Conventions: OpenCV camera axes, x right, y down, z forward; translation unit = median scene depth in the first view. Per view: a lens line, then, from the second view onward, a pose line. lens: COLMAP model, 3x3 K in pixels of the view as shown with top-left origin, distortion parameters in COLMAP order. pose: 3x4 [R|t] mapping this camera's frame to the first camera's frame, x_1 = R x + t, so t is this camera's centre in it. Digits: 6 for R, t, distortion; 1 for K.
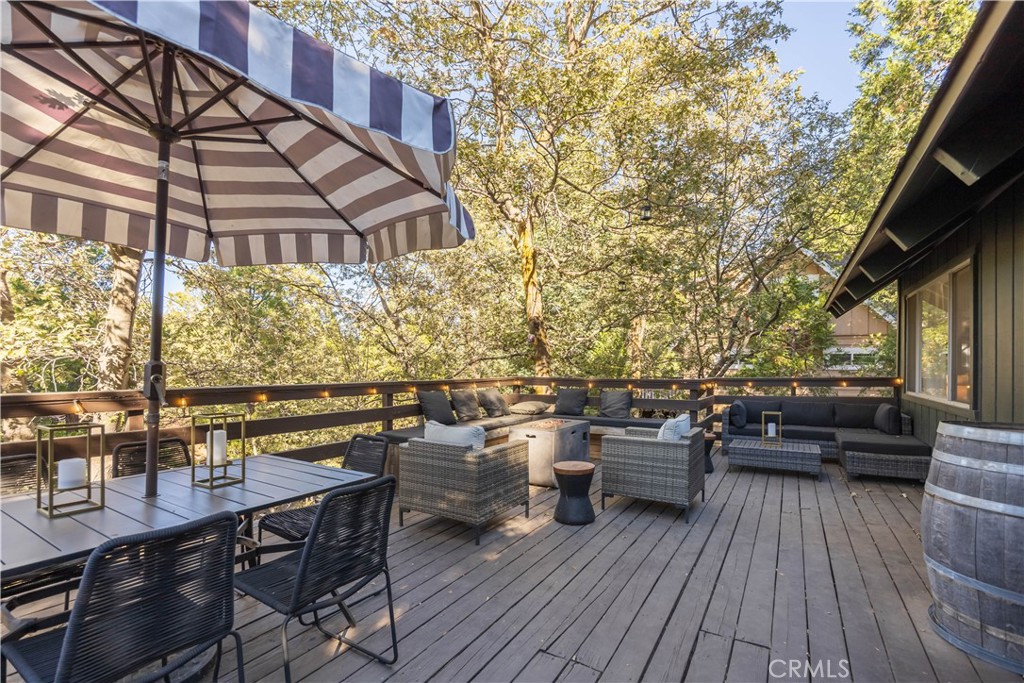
lens RADIAL K [[463.7, 0, 511.5], [0, 463.7, 364.5], [0, 0, 1]] dist [0.000563, -0.000930]
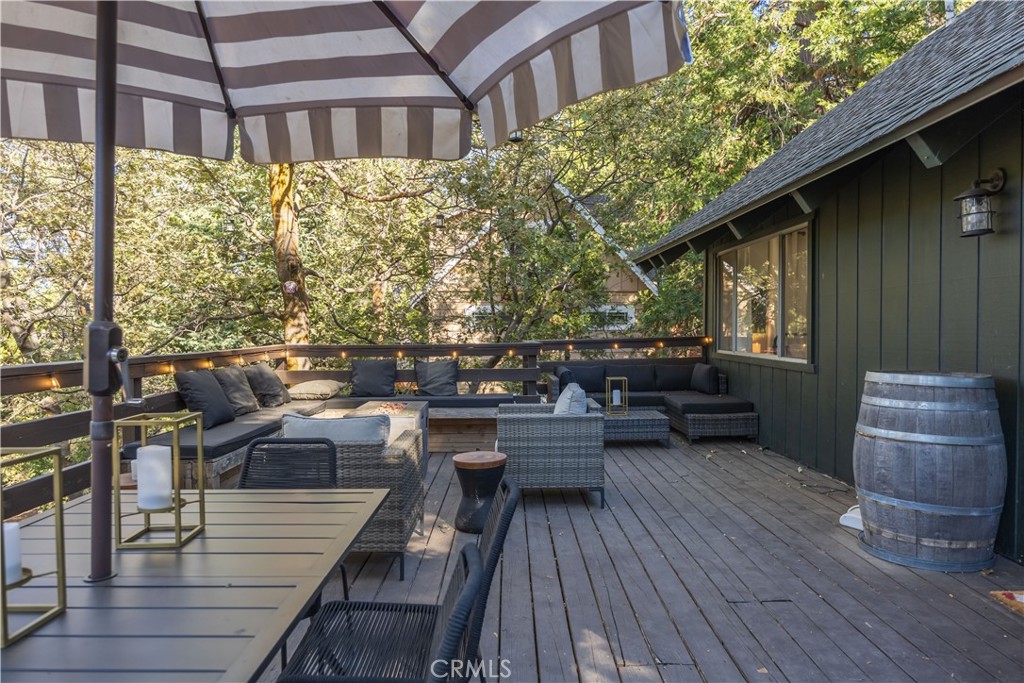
lens RADIAL K [[652.7, 0, 512.0], [0, 652.7, 341.5], [0, 0, 1]] dist [0.001363, 0.001378]
pose [[0.854699, -0.019248, 0.518766, -0.377503], [0.007446, 0.999664, 0.024825, 0.002280], [-0.519070, -0.017355, 0.854556, 0.057787]]
